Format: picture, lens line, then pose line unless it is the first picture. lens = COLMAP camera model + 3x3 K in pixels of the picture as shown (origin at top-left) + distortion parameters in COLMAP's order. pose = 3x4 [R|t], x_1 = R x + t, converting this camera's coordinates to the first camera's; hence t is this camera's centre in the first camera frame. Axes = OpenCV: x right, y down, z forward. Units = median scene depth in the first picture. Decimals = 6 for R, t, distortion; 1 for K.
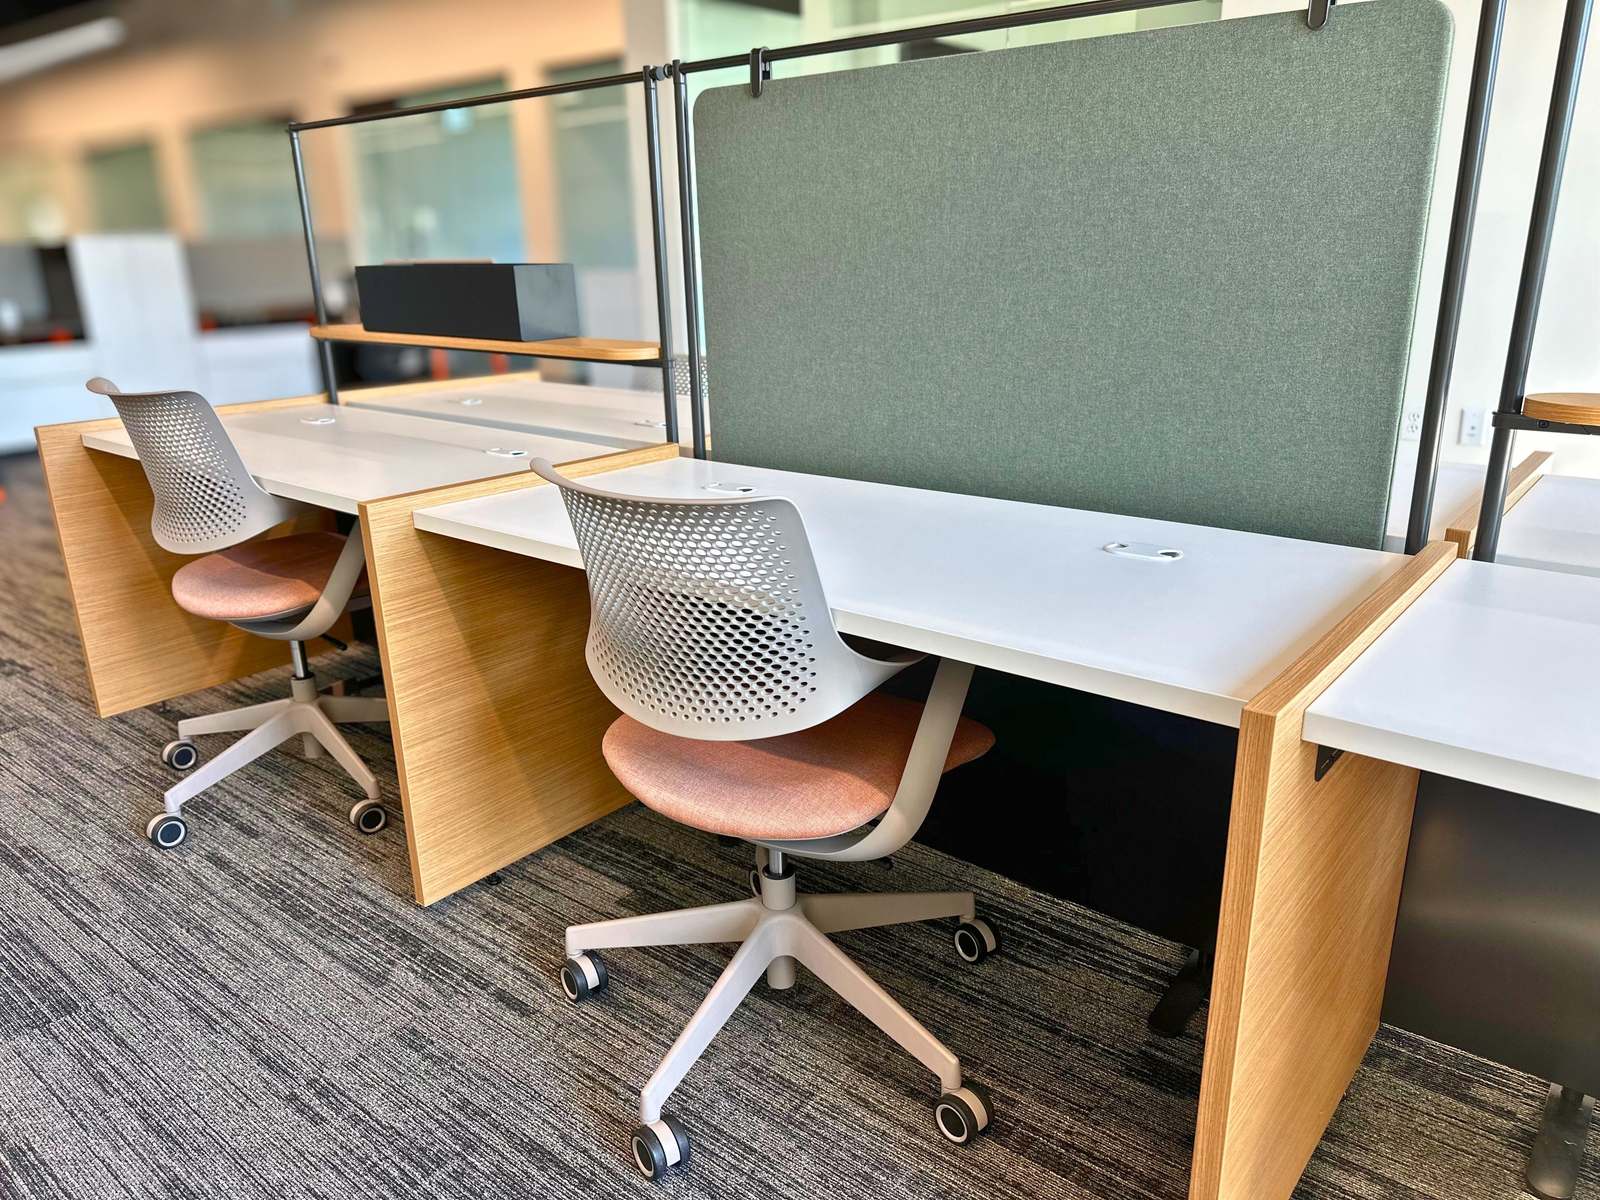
lens RADIAL K [[1150.7, 0, 800.0], [0, 1150.7, 600.0], [0, 0, 1]] dist [-0.007608, -0.005560]
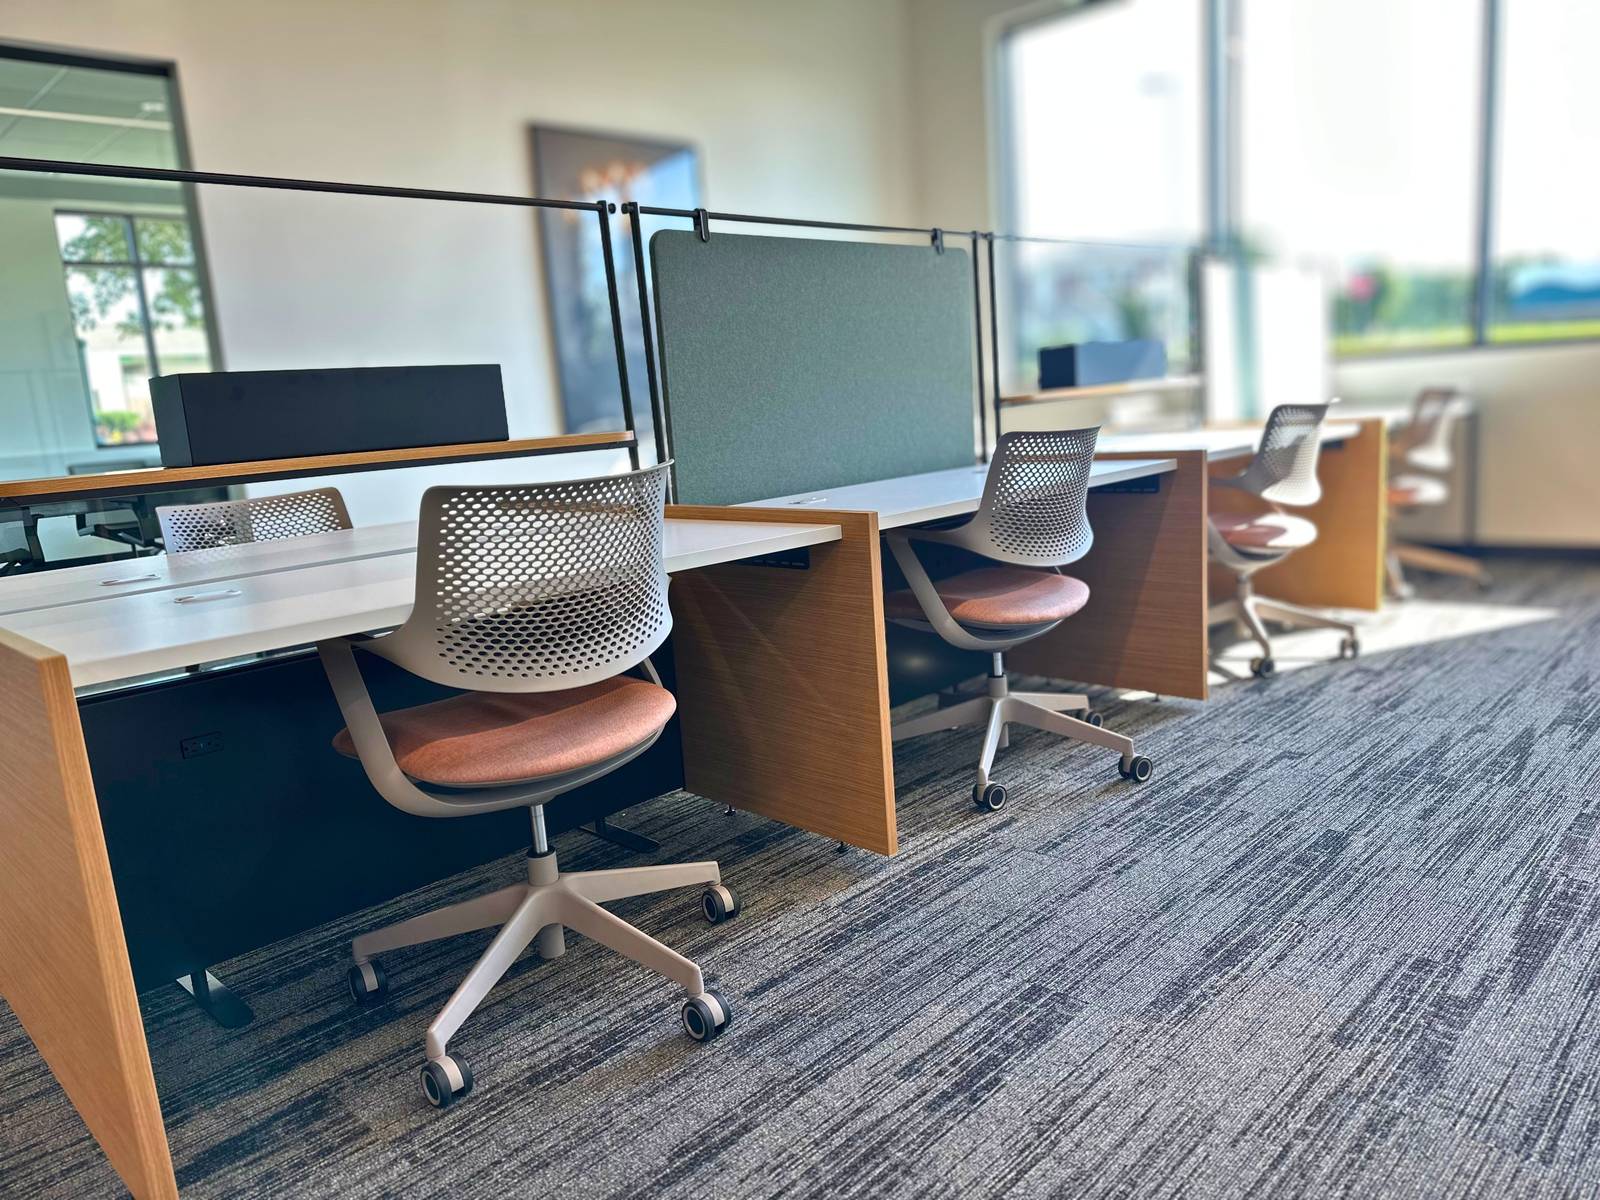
lens RADIAL K [[1111.6, 0, 800.0], [0, 1111.6, 600.0], [0, 0, 1]] dist [0.082047, -0.090629]
pose [[0.106770, -0.166854, 0.980184, -1.393214], [0.365401, 0.923419, 0.117389, -0.145233], [-0.924707, 0.345626, 0.159562, 0.794914]]
